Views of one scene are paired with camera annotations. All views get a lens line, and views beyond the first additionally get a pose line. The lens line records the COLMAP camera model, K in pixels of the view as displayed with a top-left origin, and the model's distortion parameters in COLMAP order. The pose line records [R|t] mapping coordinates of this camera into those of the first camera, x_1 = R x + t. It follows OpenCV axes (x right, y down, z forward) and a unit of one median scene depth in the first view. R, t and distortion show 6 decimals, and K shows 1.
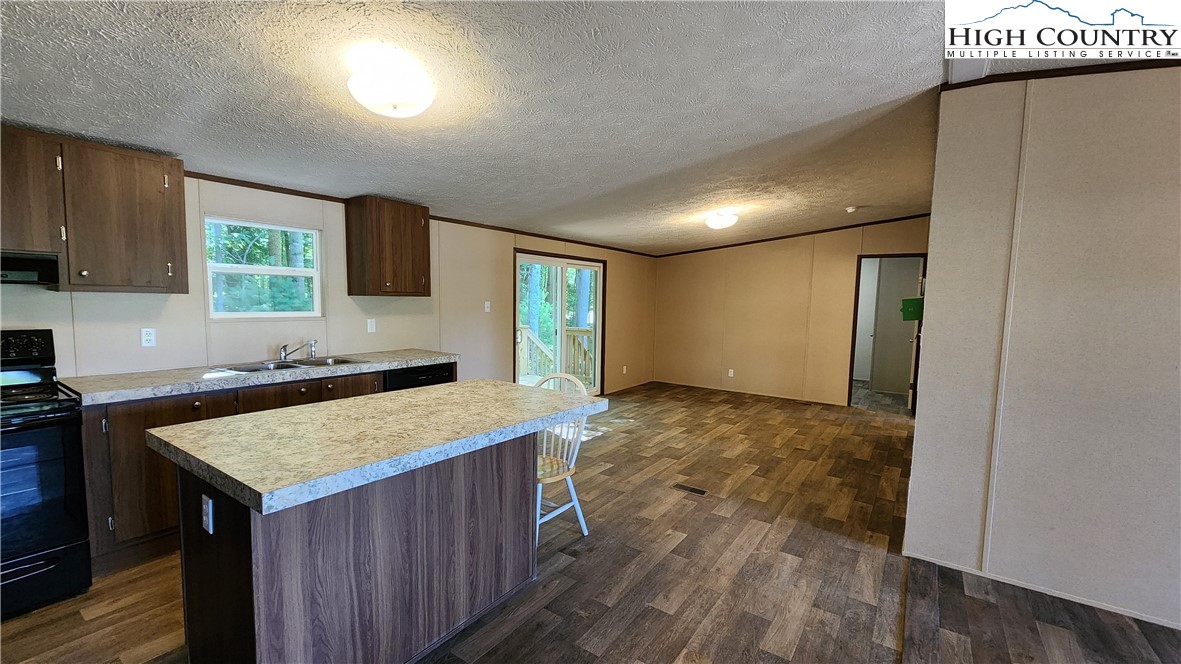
lens RADIAL K [[485.2, 0, 595.6], [0, 485.2, 341.1], [0, 0, 1]] dist [-0.001614, 0.000050]
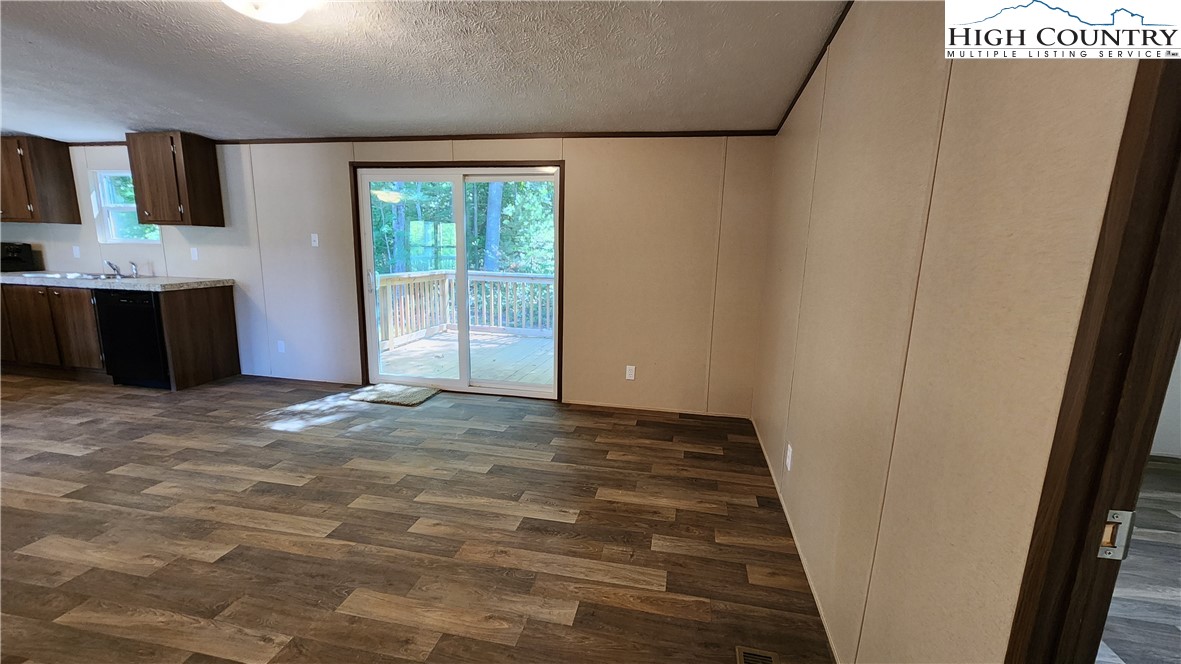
lens RADIAL K [[485.2, 0, 595.6], [0, 485.2, 341.1], [0, 0, 1]] dist [-0.001614, 0.000050]
pose [[0.398707, 0.171541, -0.900892, 1.052124], [-0.096929, 0.984730, 0.144607, -0.094098], [0.911941, 0.029667, 0.409246, 1.547675]]
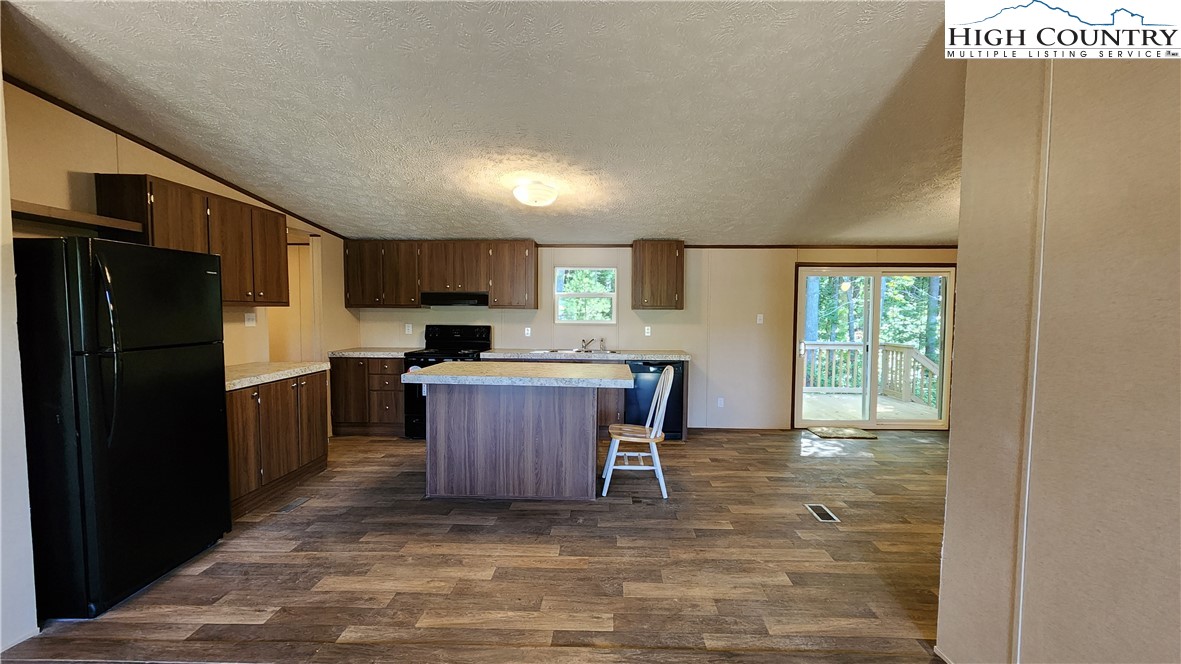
lens RADIAL K [[485.2, 0, 595.6], [0, 485.2, 341.1], [0, 0, 1]] dist [-0.001614, 0.000050]
pose [[0.544466, 0.030342, -0.838234, 0.698488], [-0.070542, 0.997462, -0.009715, 0.023349], [0.835811, 0.064420, 0.545225, 0.127756]]
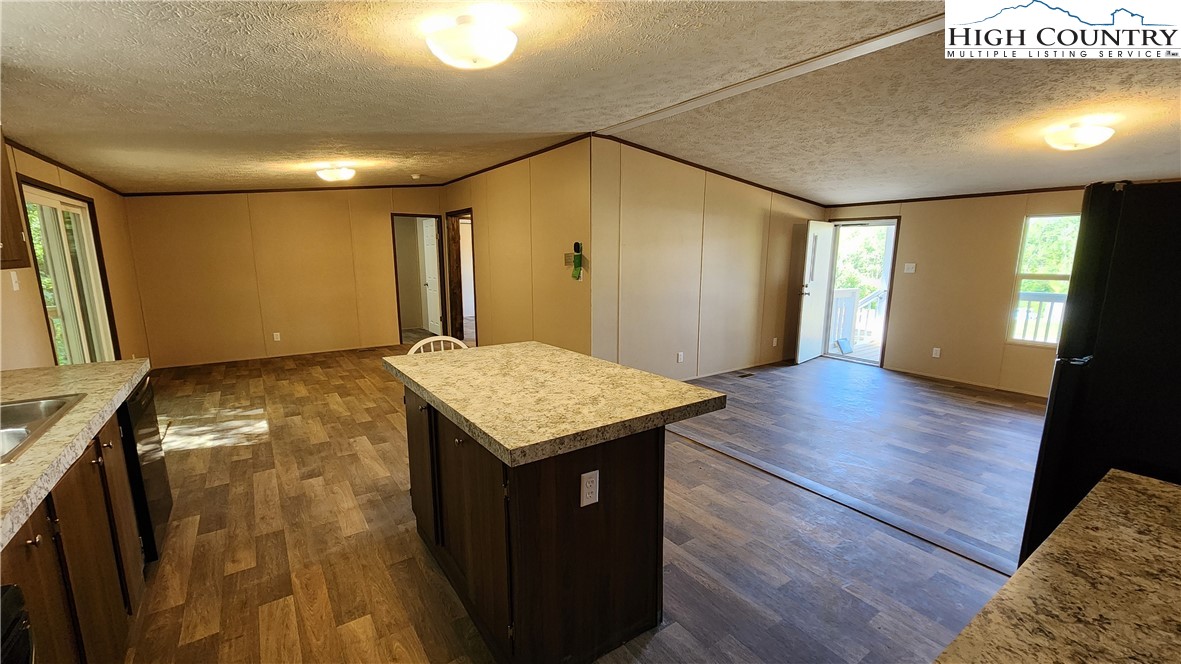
lens RADIAL K [[485.2, 0, 595.6], [0, 485.2, 341.1], [0, 0, 1]] dist [-0.001614, 0.000050]
pose [[0.345550, -0.187849, 0.919406, -0.719881], [0.087174, 0.981948, 0.167864, -0.053762], [-0.934343, 0.022143, 0.355688, 0.258995]]
